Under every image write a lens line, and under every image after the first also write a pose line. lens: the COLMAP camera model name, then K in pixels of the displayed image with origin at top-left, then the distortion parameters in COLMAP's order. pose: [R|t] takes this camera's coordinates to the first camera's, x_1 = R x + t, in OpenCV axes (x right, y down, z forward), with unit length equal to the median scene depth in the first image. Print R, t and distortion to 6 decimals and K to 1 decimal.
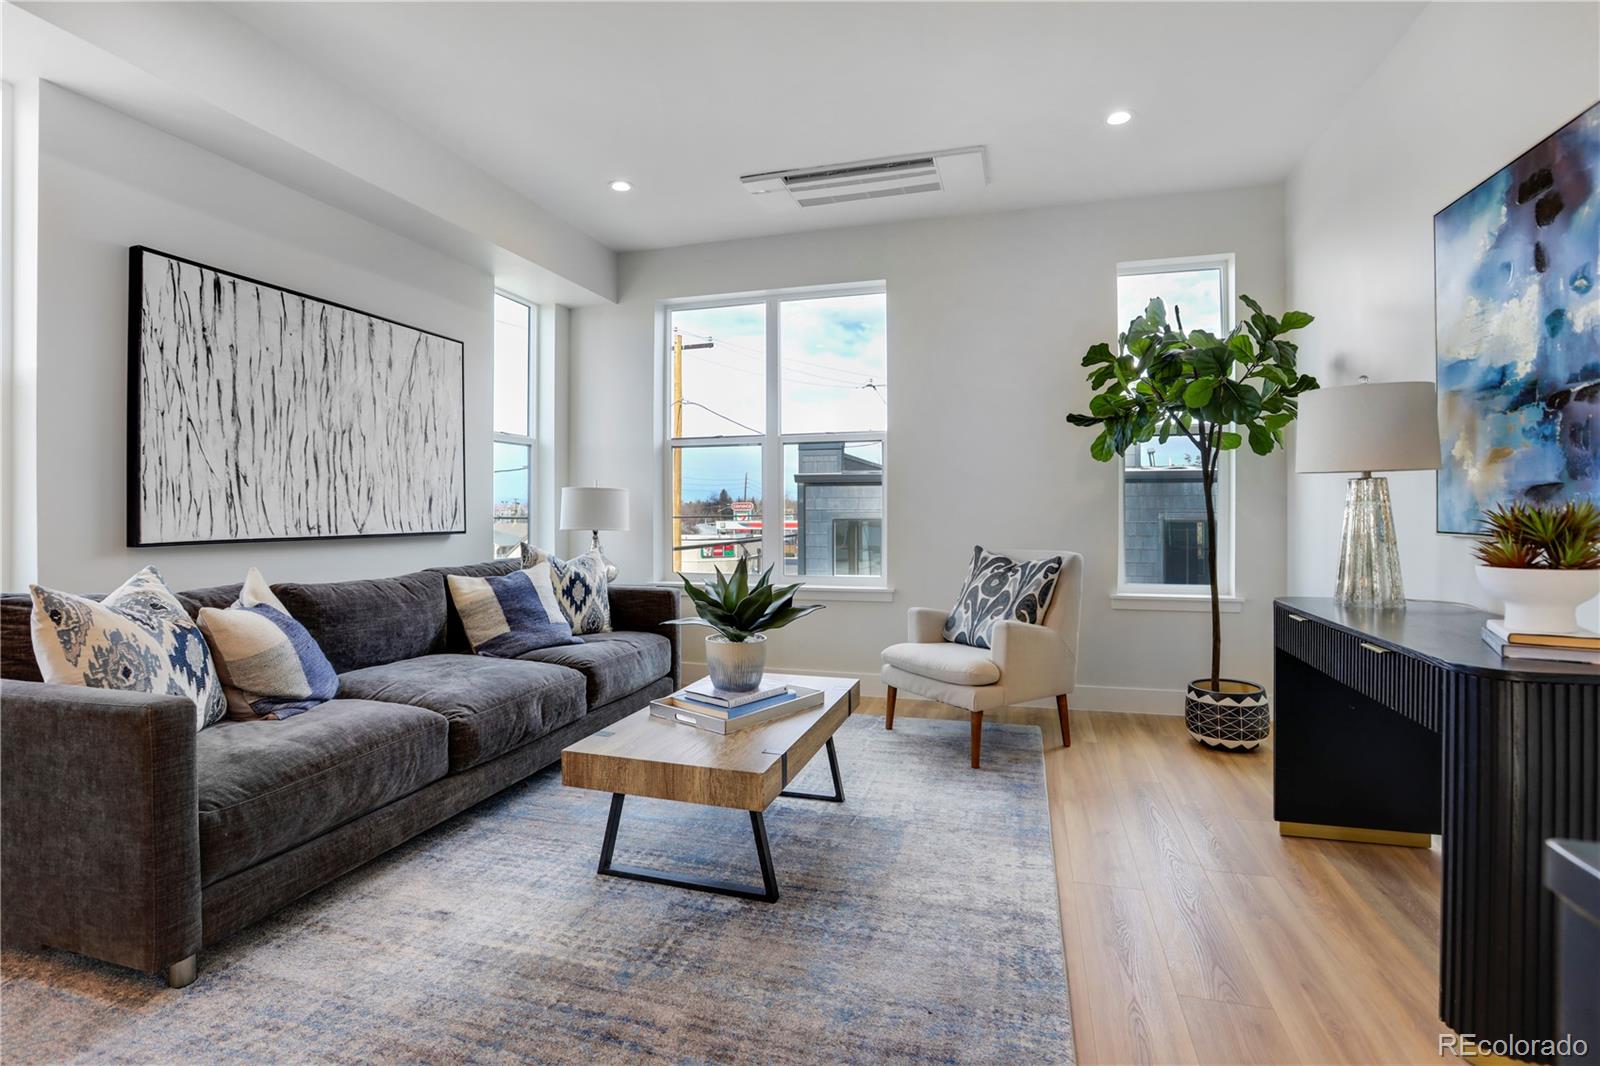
lens RADIAL K [[729.4, 0, 811.2], [0, 729.4, 513.7], [0, 0, 1]] dist [-0.042955, 0.006620]
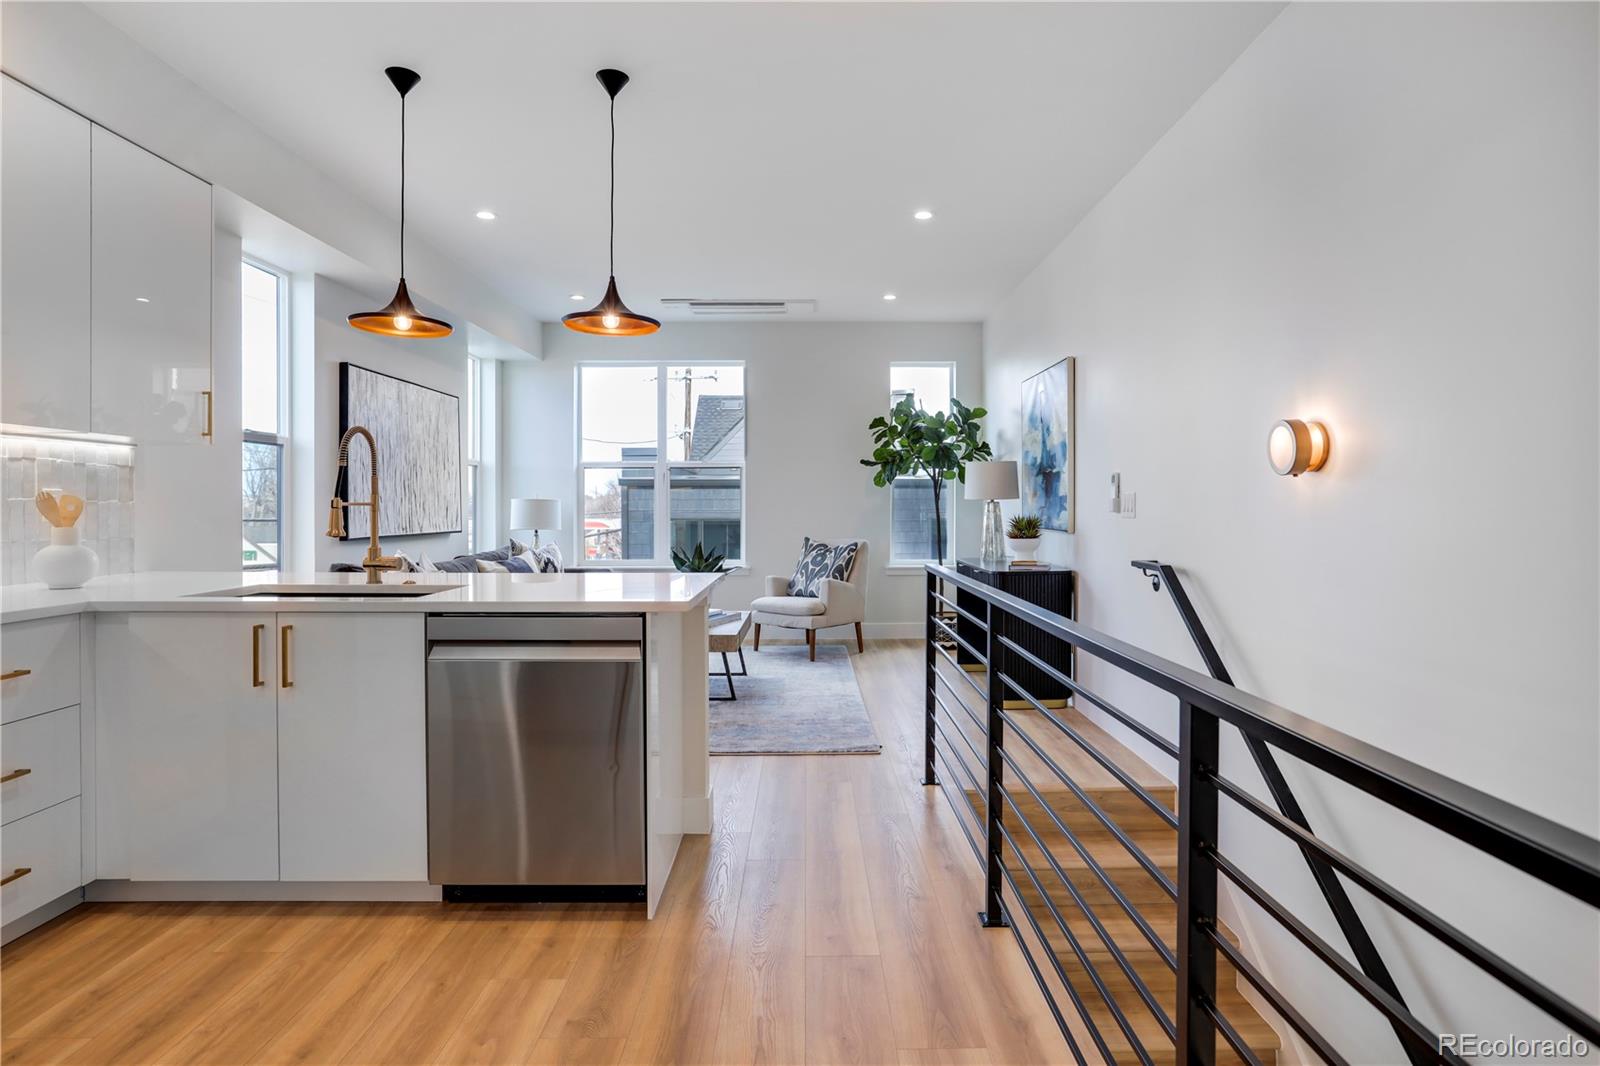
lens RADIAL K [[1069.2, 0, 799.6], [0, 1069.2, 528.3], [0, 0, 1]] dist [-0.004902, -0.000481]
pose [[0.959223, -0.008167, 0.282531, -0.494617], [0.001666, 0.999728, 0.023241, -0.031625], [-0.282644, -0.021823, 0.958976, -1.368324]]
